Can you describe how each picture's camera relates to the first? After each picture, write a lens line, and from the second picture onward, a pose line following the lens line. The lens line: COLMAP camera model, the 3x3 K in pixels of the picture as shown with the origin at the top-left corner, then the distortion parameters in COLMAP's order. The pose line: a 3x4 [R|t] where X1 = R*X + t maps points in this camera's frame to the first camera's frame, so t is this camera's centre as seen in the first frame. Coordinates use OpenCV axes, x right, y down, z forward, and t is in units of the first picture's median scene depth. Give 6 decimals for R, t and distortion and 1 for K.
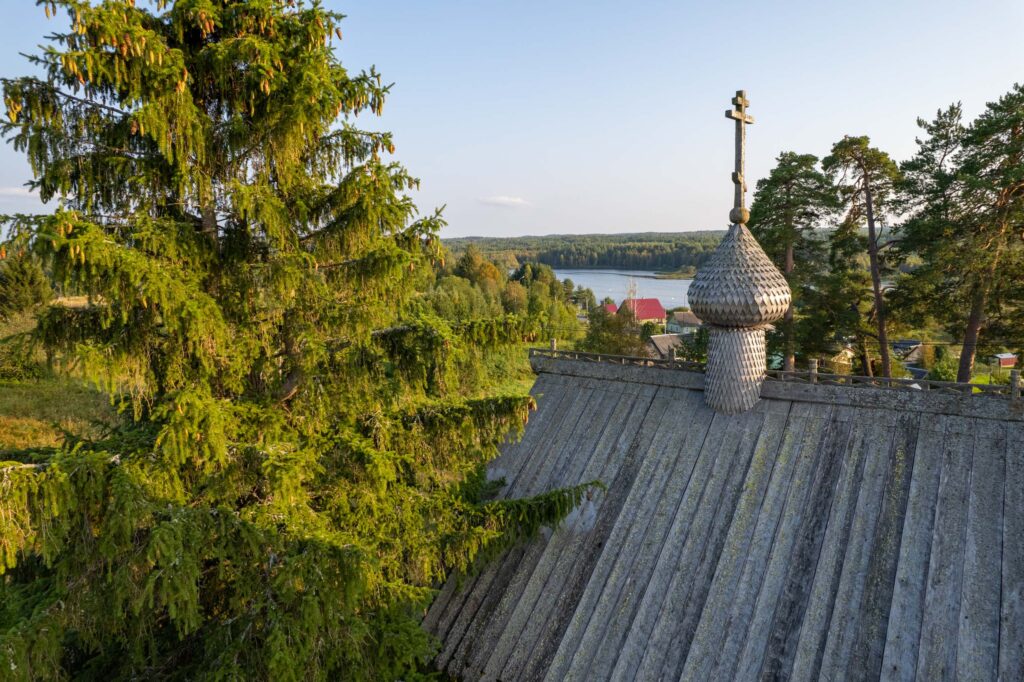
lens RADIAL K [[654.0, 0, 512.6], [0, 654.0, 331.8], [0, 0, 1]] dist [-0.074165, 0.064052]
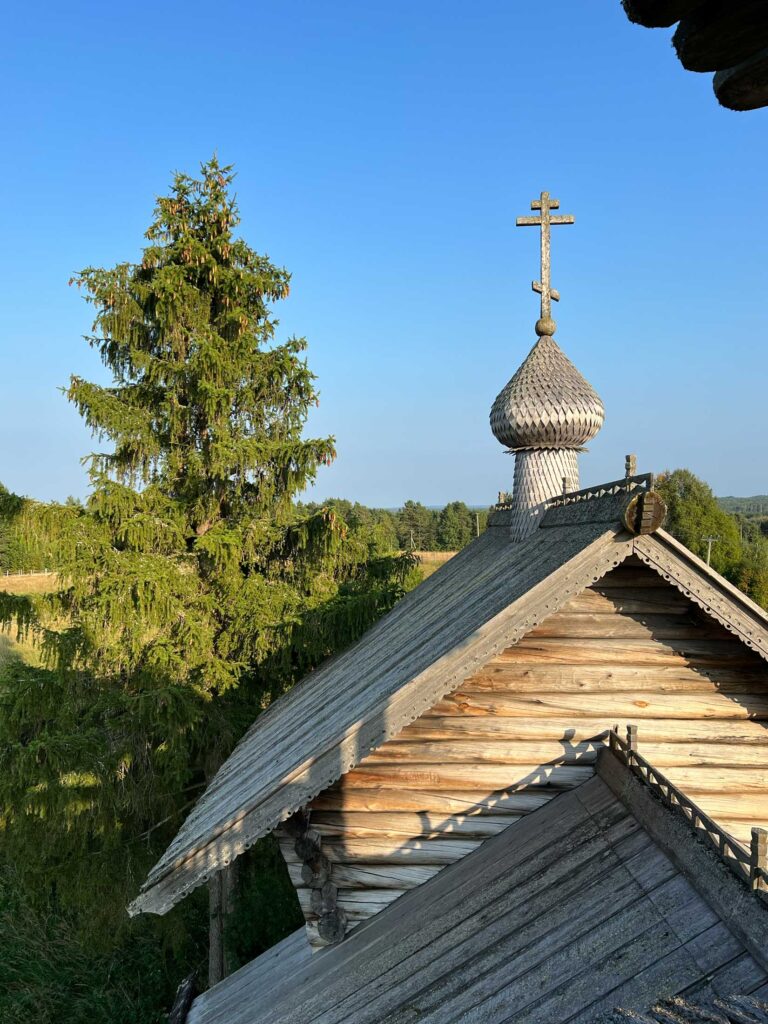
lens RADIAL K [[791.0, 0, 384.0], [0, 791.0, 512.0], [0, 0, 1]] dist [0.096824, -0.157470]
pose [[0.620472, 0.006984, -0.784198, 0.268224], [-0.105867, 0.991553, -0.074934, 0.045196], [0.777050, 0.129515, 0.615970, 0.043158]]
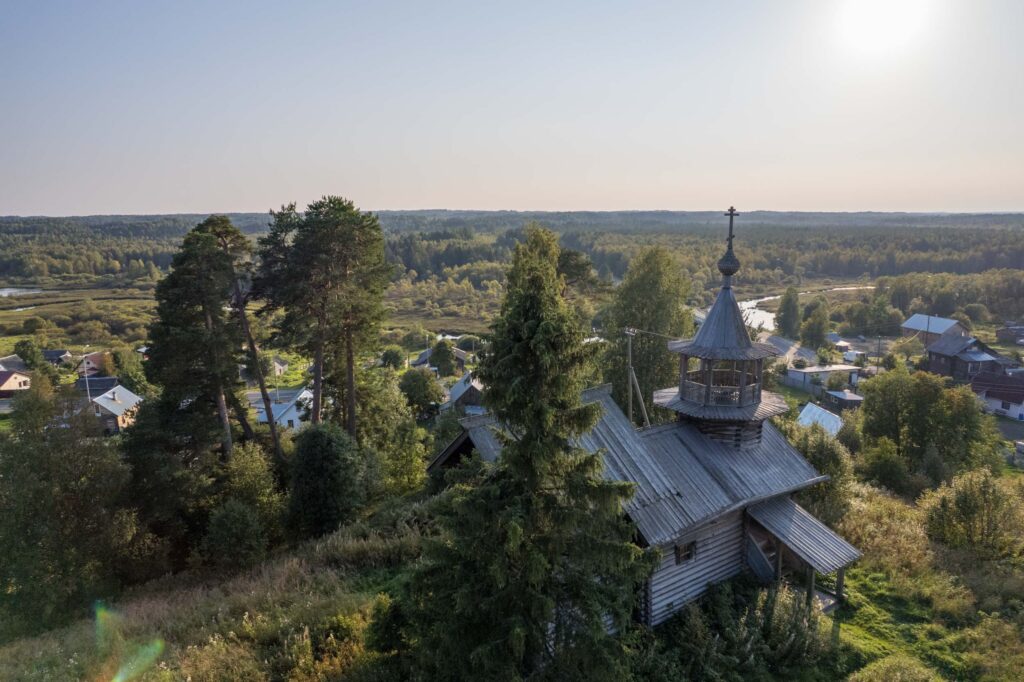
lens RADIAL K [[657.9, 0, 514.3], [0, 657.9, 336.6], [0, 0, 1]] dist [-0.080064, 0.069295]
pose [[0.297011, -0.157830, 0.941740, -0.558784], [0.141621, 0.982619, 0.120016, -0.139740], [-0.944314, 0.097724, 0.314200, 0.057349]]
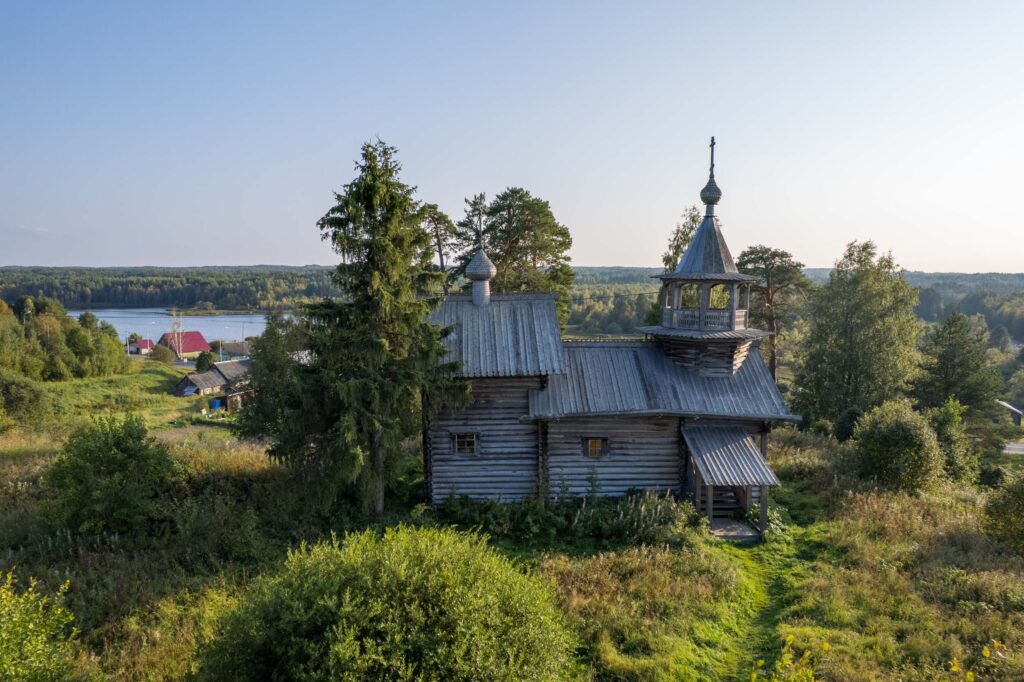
lens RADIAL K [[666.7, 0, 513.5], [0, 666.7, 338.0], [0, 0, 1]] dist [-0.080519, 0.073576]
pose [[0.755885, -0.038363, 0.653580, -0.439183], [0.069728, 0.997321, -0.022103, 0.092773], [-0.650981, 0.062280, 0.756535, -0.411762]]
